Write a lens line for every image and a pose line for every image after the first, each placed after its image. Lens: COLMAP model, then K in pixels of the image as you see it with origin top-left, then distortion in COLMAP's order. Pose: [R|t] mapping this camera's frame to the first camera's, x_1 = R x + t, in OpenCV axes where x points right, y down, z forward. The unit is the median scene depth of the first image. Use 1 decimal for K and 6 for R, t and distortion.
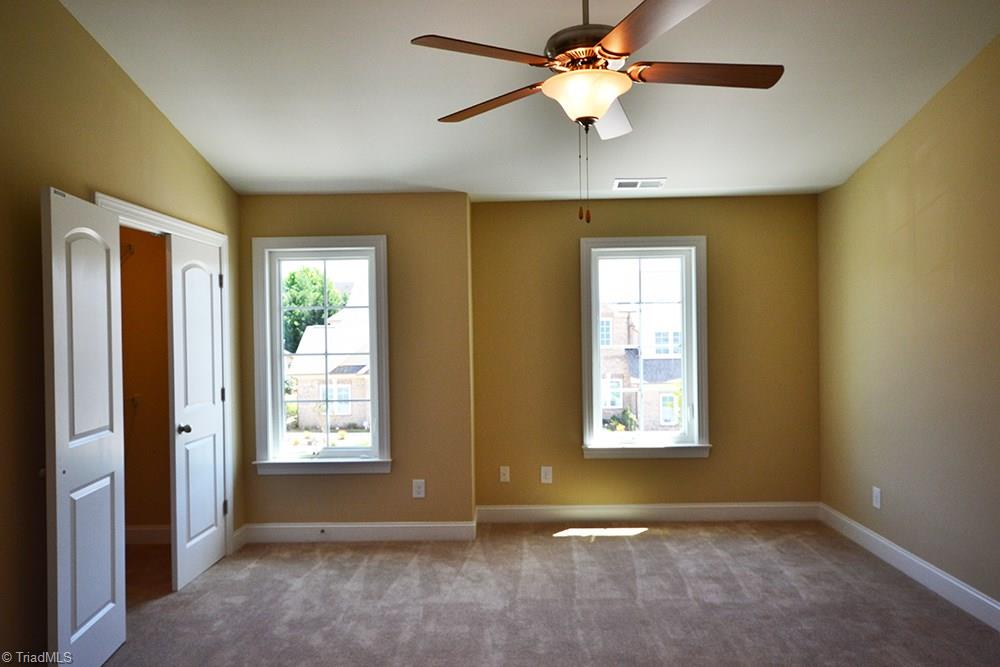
lens RADIAL K [[670.4, 0, 497.5], [0, 670.4, 337.2], [0, 0, 1]] dist [0.026128, 0.014283]
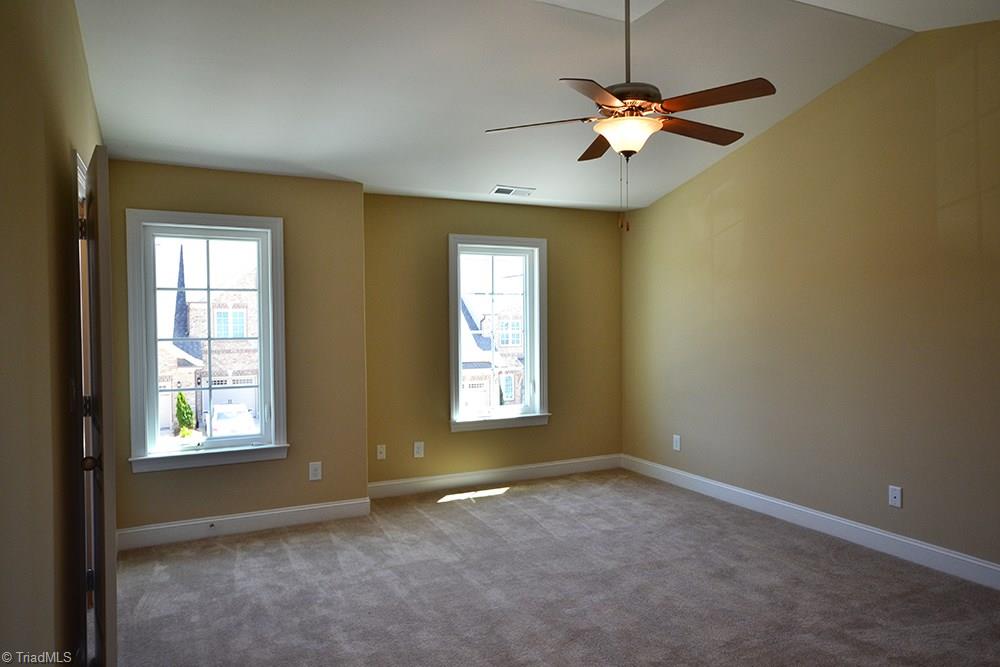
lens RADIAL K [[670.4, 0, 506.2], [0, 670.4, 334.0], [0, 0, 1]] dist [0.026128, 0.014283]
pose [[0.889181, -0.000328, 0.457555, -0.329957], [-0.003138, 0.999972, 0.006814, 0.010897], [-0.457544, -0.007495, 0.889155, -0.032244]]
